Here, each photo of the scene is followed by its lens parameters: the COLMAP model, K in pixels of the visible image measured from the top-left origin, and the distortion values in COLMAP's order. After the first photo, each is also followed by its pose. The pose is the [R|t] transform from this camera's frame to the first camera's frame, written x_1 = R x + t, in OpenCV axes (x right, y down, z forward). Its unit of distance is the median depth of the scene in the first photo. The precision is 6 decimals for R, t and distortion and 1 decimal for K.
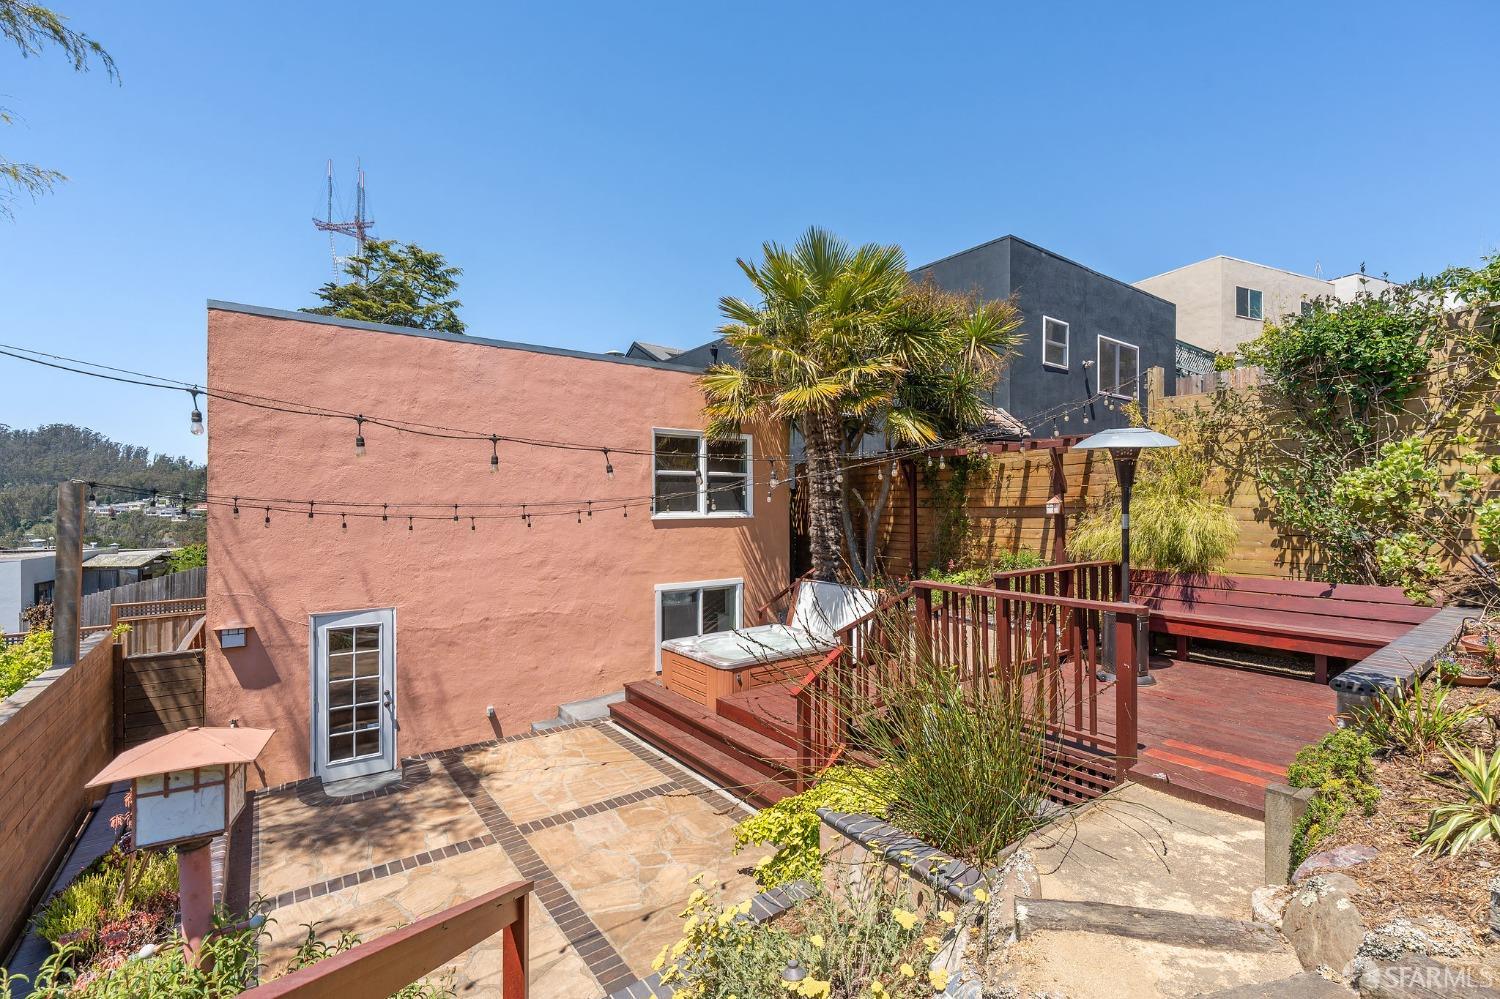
lens RADIAL K [[659.5, 0, 721.1], [0, 659.5, 507.6], [0, 0, 1]] dist [-0.005359, 0.001690]
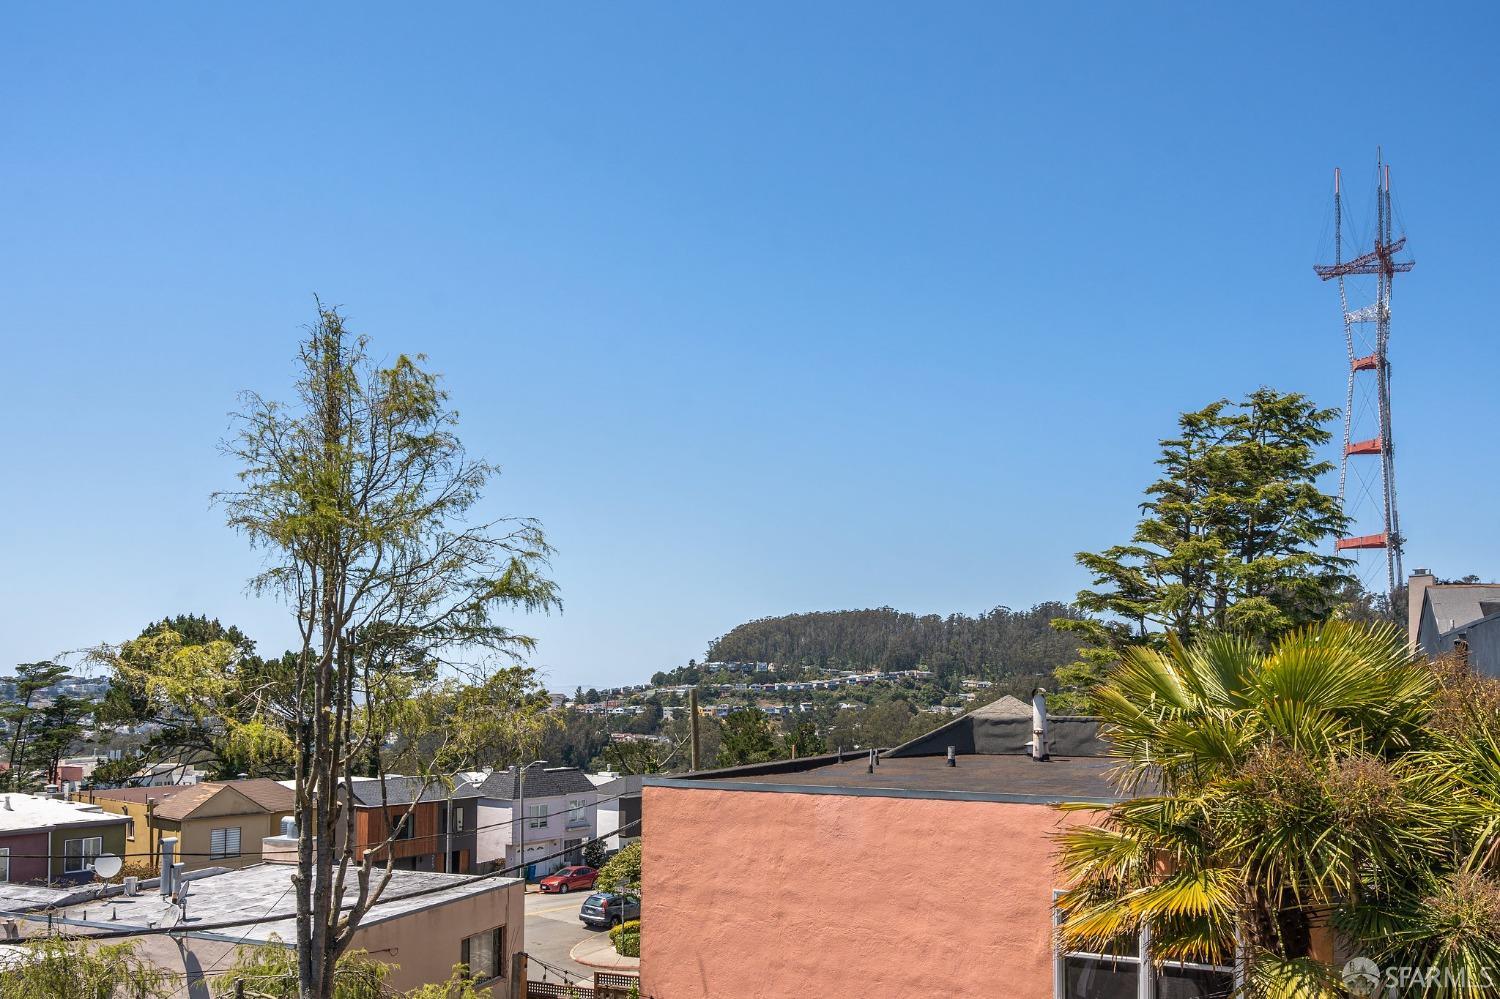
lens RADIAL K [[1086.2, 0, 792.3], [0, 1086.2, 656.3], [0, 0, 1]] dist [-0.019439, -0.007364]
pose [[0.495152, -0.024176, -0.868470, 0.905462], [0.003990, 0.999666, -0.025553, -0.402310], [0.868797, 0.009187, 0.495083, 0.205446]]
